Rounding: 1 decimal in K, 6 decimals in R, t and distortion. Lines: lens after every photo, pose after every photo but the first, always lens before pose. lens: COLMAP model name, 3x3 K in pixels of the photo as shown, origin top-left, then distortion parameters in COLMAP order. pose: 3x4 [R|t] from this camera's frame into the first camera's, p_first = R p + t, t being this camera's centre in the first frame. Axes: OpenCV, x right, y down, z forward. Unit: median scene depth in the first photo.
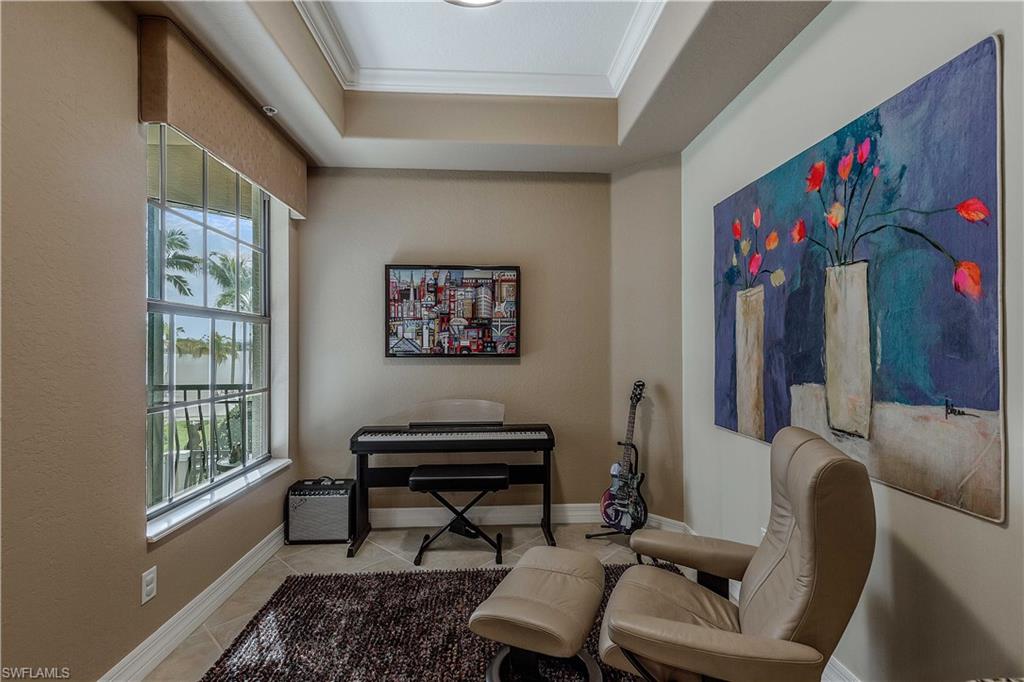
lens RADIAL K [[462.2, 0, 513.2], [0, 462.2, 342.7], [0, 0, 1]] dist [-0.000140, -0.000107]
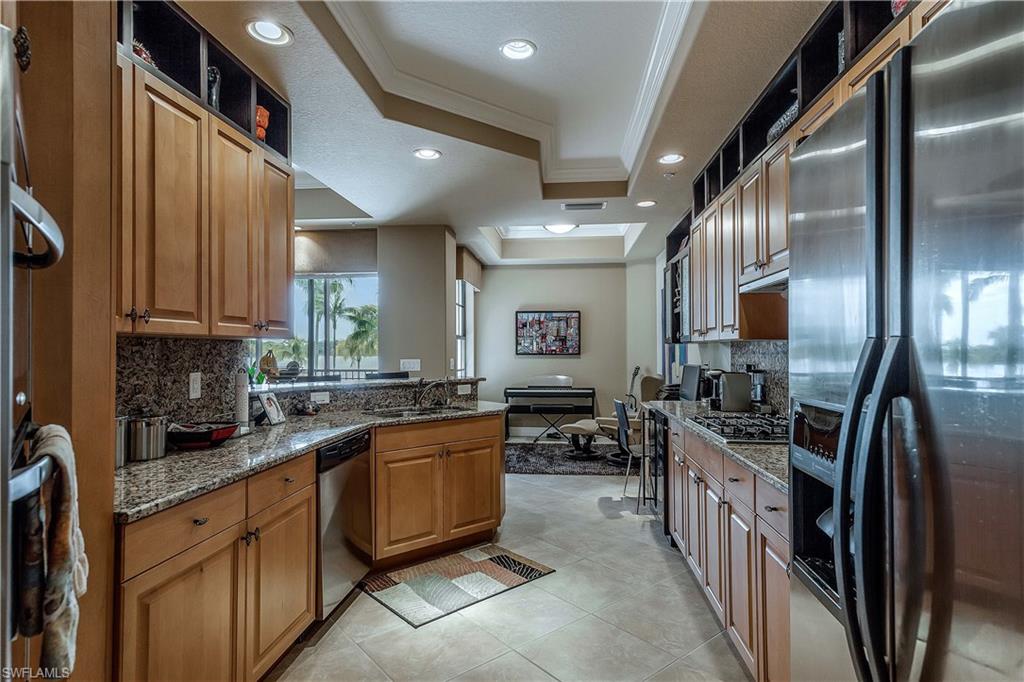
lens RADIAL K [[540.5, 0, 512.3], [0, 540.5, 343.4], [0, 0, 1]] dist [0.000807, 0.000065]
pose [[0.989375, -0.002341, -0.145370, 0.064978], [0.001795, 0.999991, -0.003891, -0.011251], [0.145378, 0.003589, 0.989370, -1.425347]]
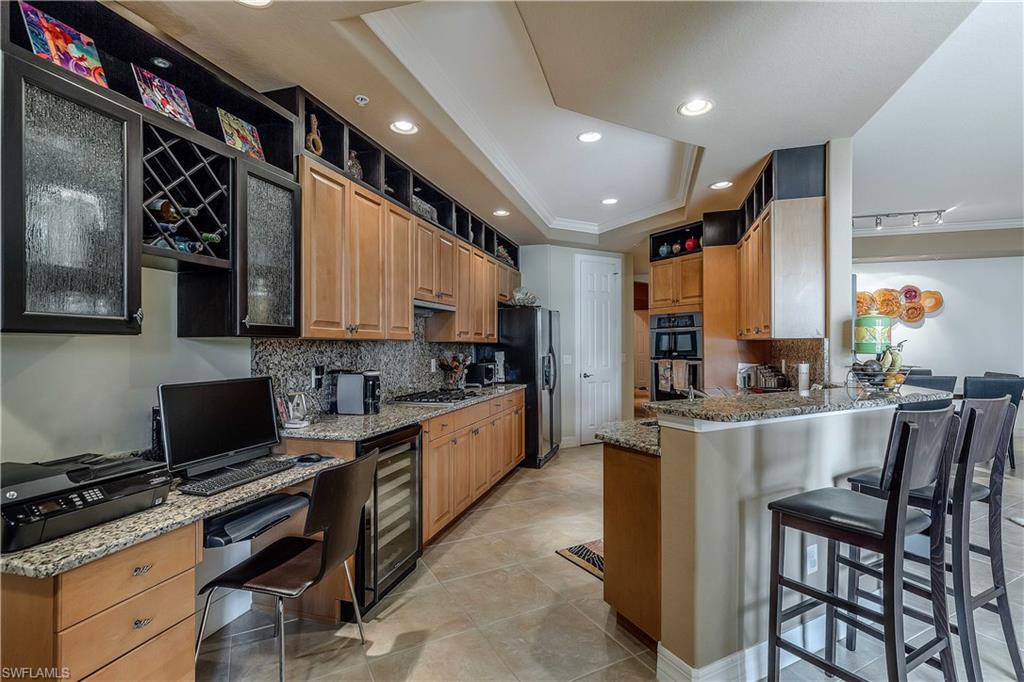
lens RADIAL K [[462.2, 0, 514.1], [0, 462.2, 342.8], [0, 0, 1]] dist [-0.000140, -0.000107]
pose [[-0.939316, 0.007194, 0.342978, -0.647404], [0.004464, 0.999952, -0.008750, -0.004046], [-0.343024, -0.006688, -0.939303, 2.948014]]
